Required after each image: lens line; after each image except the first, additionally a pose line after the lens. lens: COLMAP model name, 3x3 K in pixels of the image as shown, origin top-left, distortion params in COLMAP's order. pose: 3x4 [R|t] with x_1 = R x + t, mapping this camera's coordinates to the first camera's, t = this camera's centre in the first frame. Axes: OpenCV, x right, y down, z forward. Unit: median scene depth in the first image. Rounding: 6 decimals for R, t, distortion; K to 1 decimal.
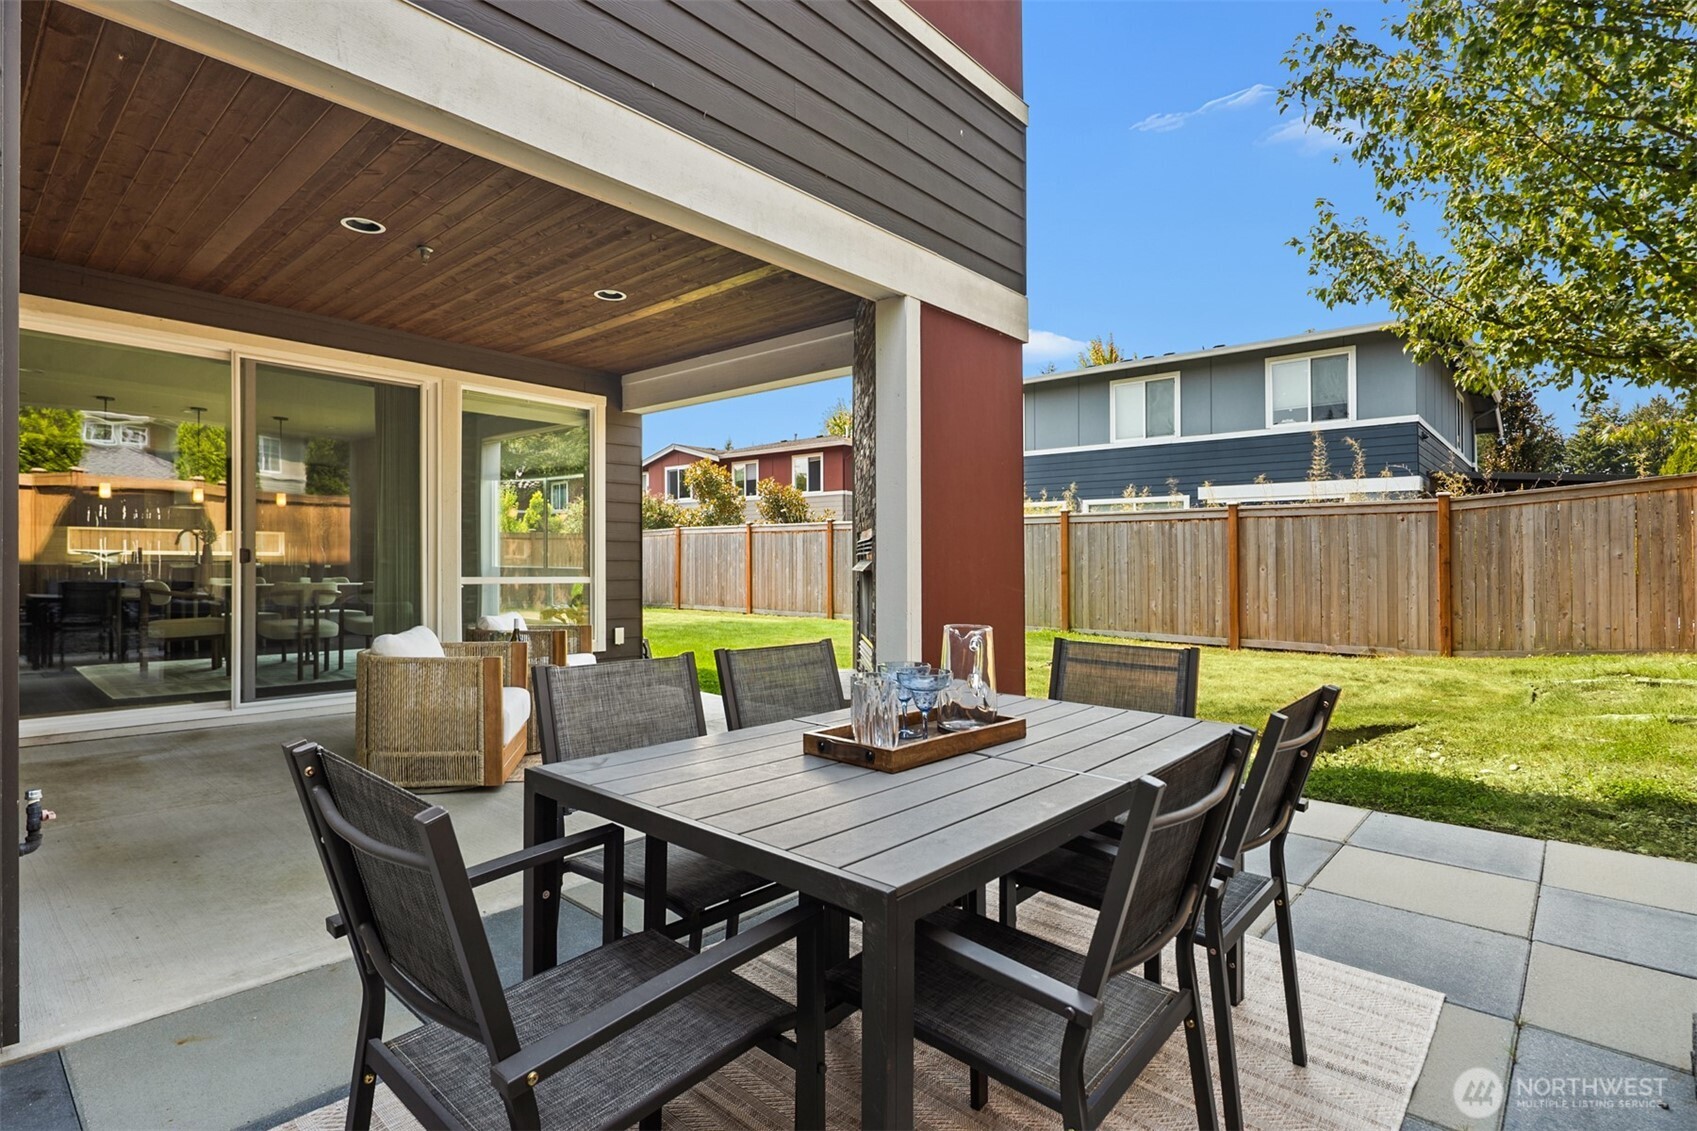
lens RADIAL K [[835.0, 0, 852.5], [0, 835.0, 559.5], [0, 0, 1]] dist [-0.006037, 0.000076]
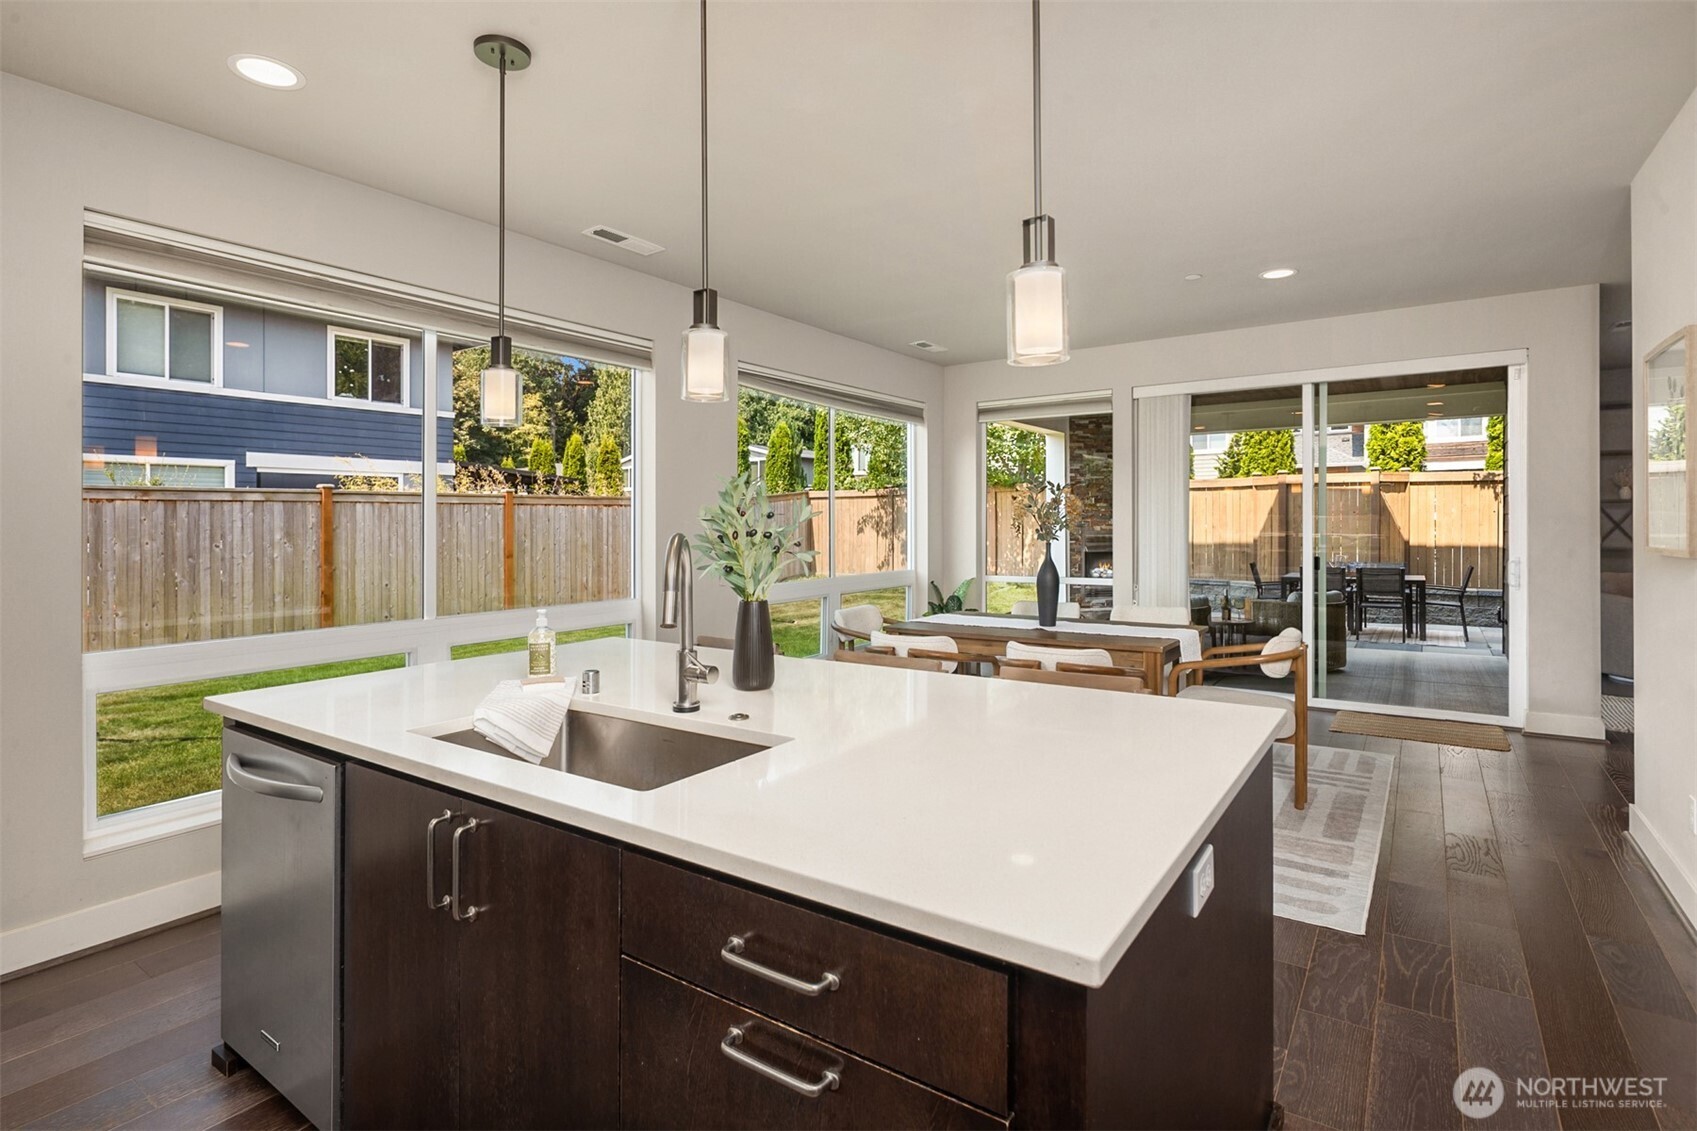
lens RADIAL K [[835.0, 0, 849.3], [0, 835.0, 517.0], [0, 0, 1]] dist [-0.006037, 0.000076]
pose [[-0.116040, -0.001776, 0.993243, -1.352070], [0.005177, 0.999984, 0.002393, -0.052931], [-0.993231, 0.005420, -0.116029, 1.326099]]
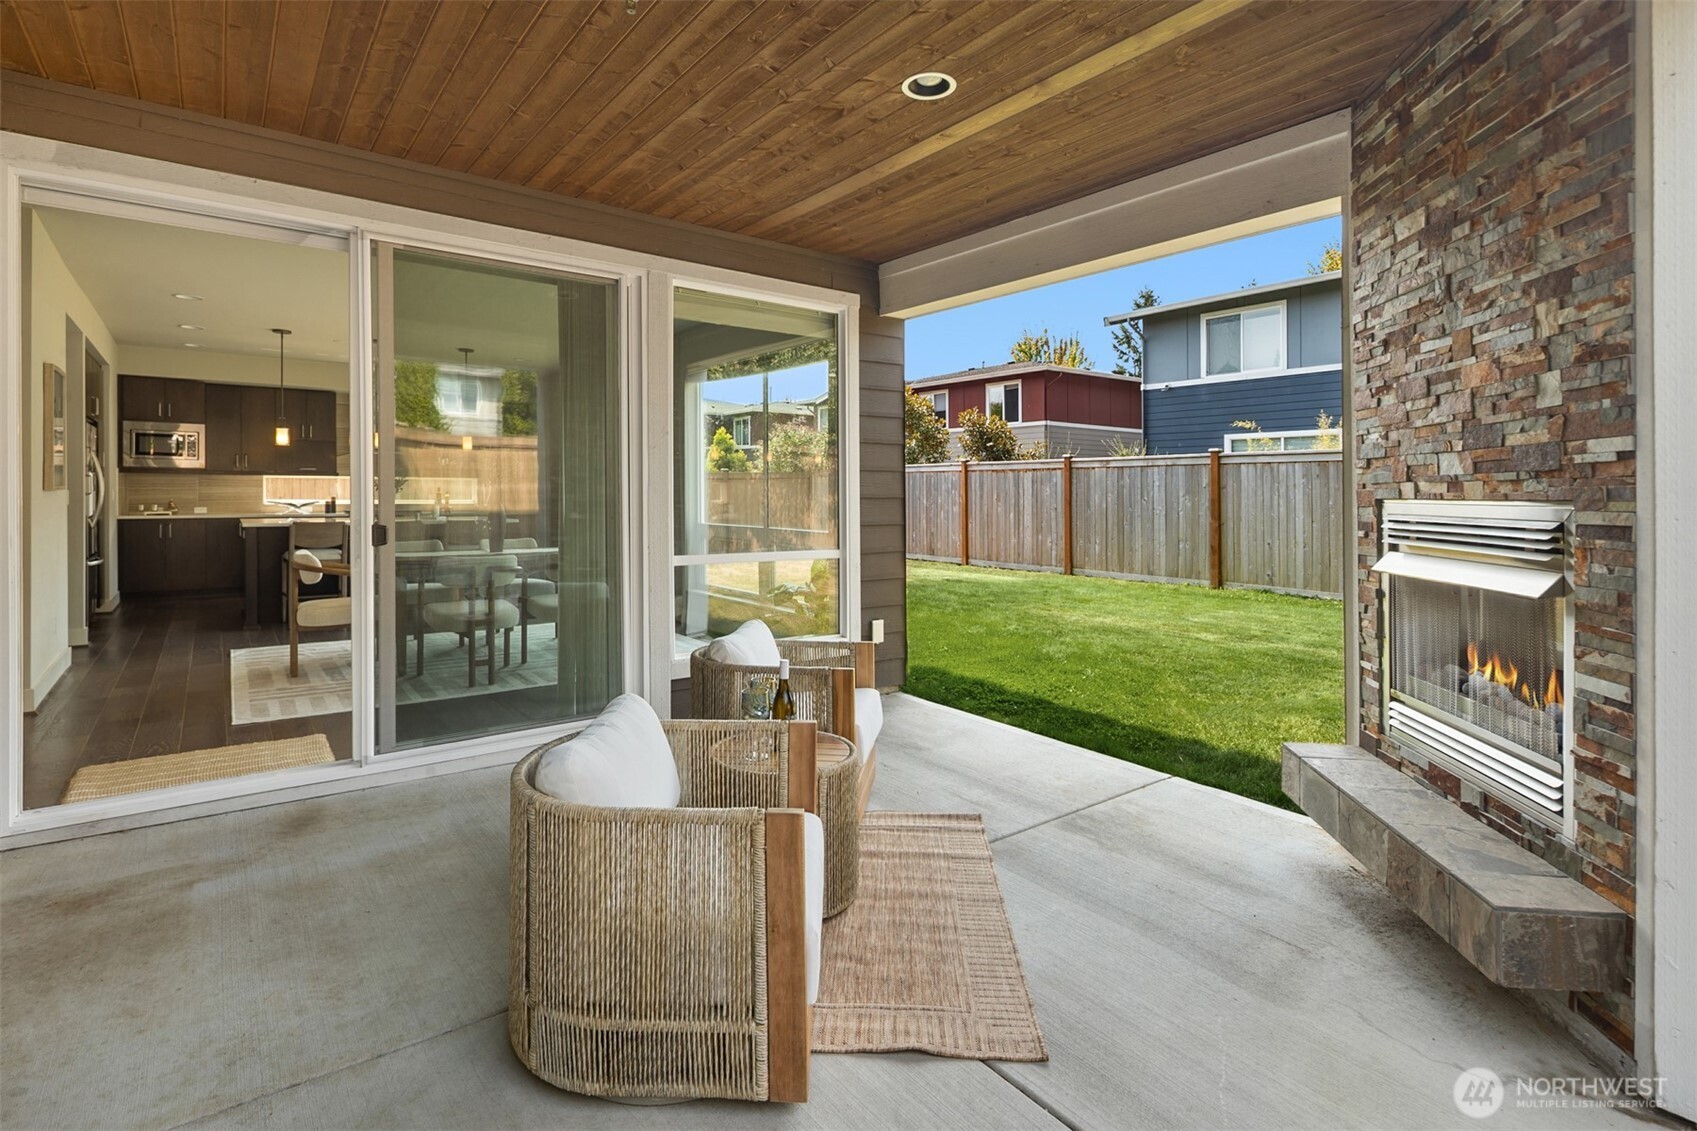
lens RADIAL K [[835.0, 0, 851.9], [0, 835.0, 504.6], [0, 0, 1]] dist [-0.006037, 0.000076]
pose [[0.980377, 0.001615, -0.197123, -0.160714], [0.001588, 0.999869, 0.016089, -0.028101], [0.197124, -0.016087, 0.980247, 0.298705]]
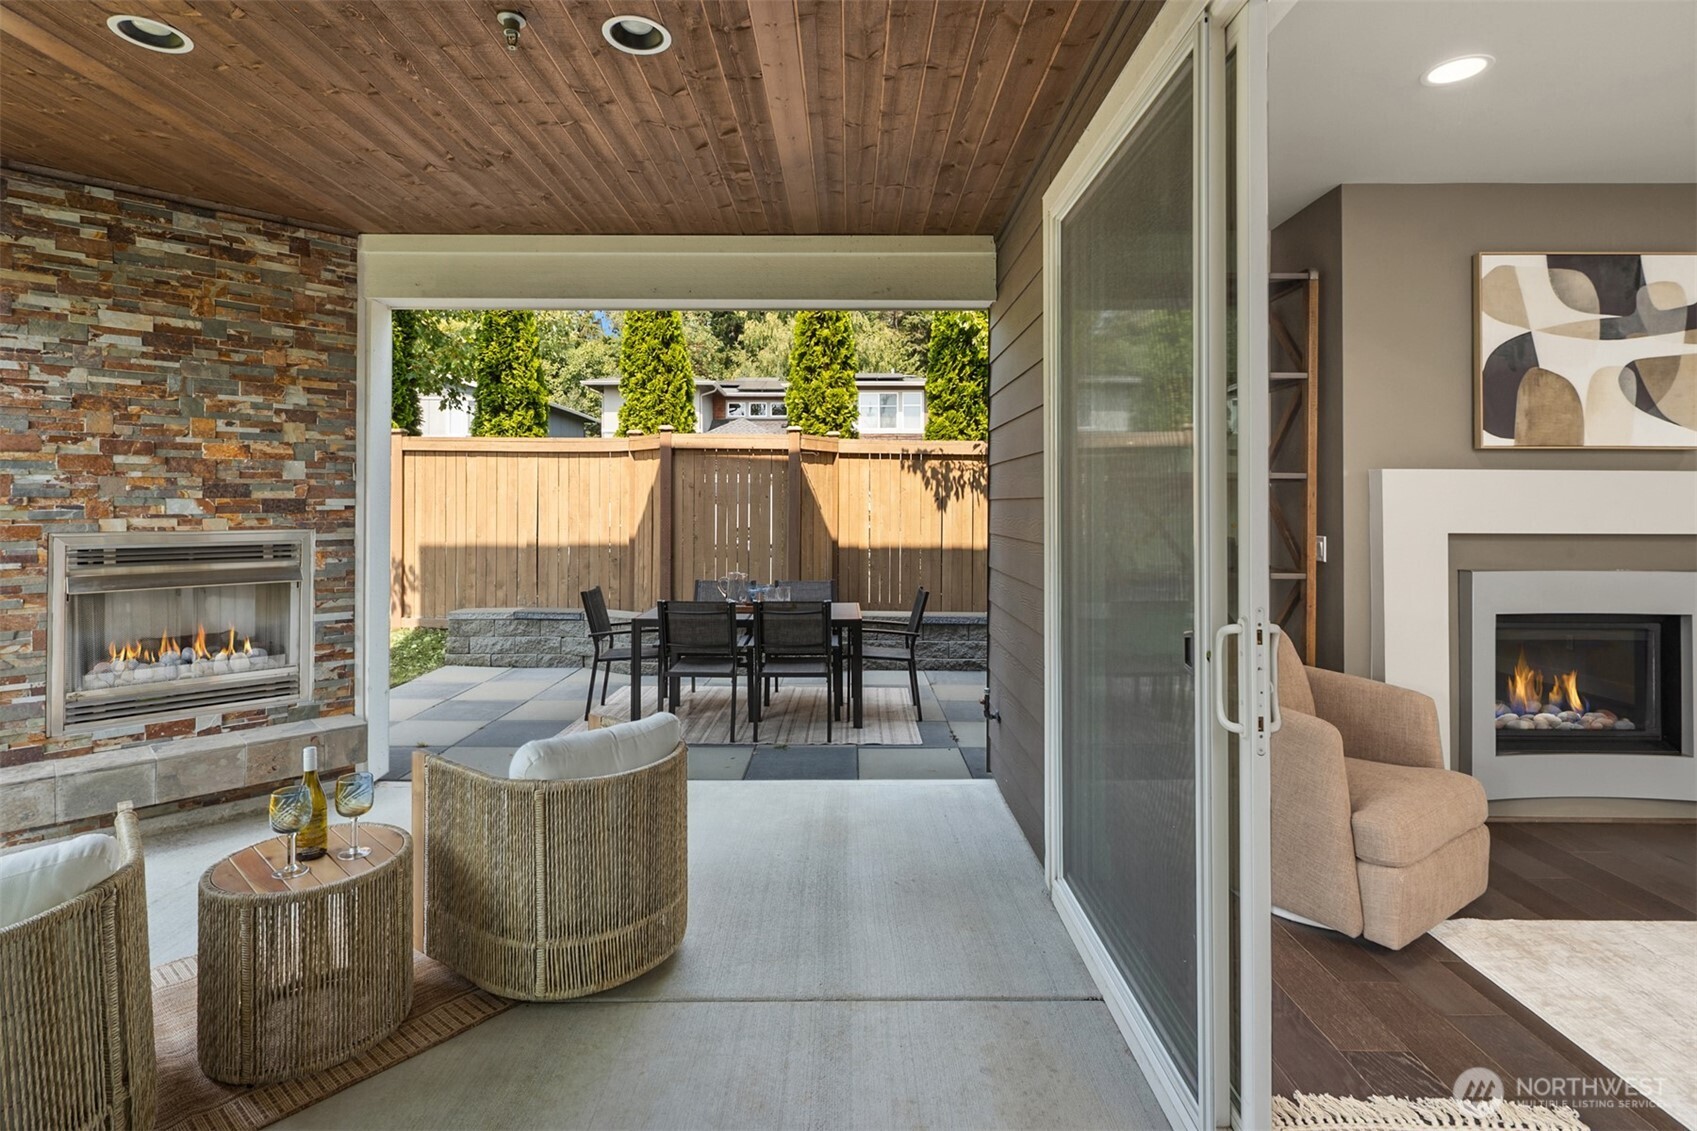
lens RADIAL K [[835.0, 0, 828.4], [0, 835.0, 477.2], [0, 0, 1]] dist [-0.006037, 0.000076]
pose [[-0.651179, 0.014749, 0.758780, -0.642758], [-0.010827, 0.999529, -0.028720, -0.047354], [-0.758847, -0.026917, -0.650713, 0.737148]]
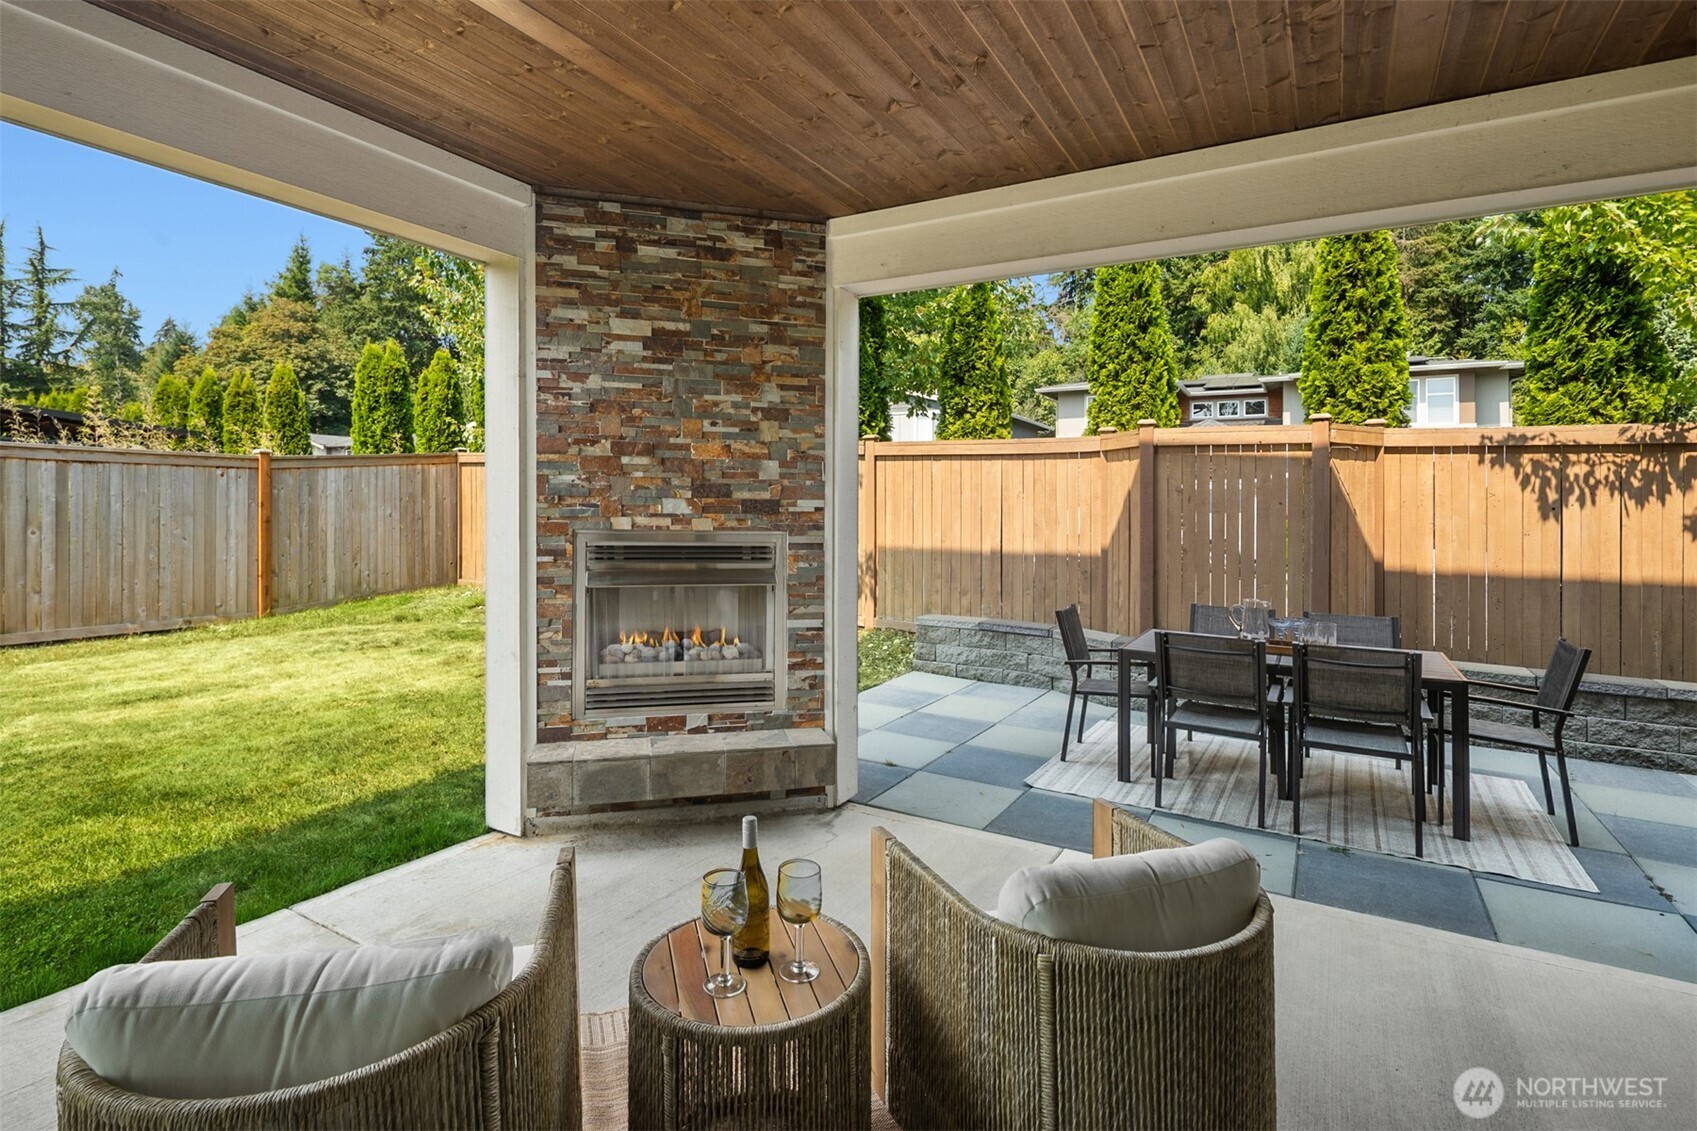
lens RADIAL K [[835.0, 0, 841.5], [0, 835.0, 485.4], [0, 0, 1]] dist [-0.006037, 0.000076]
pose [[-0.192008, 0.015399, 0.981273, -0.524733], [-0.020349, 0.999599, -0.019668, -0.044467], [-0.981182, -0.023744, -0.191618, 0.702623]]
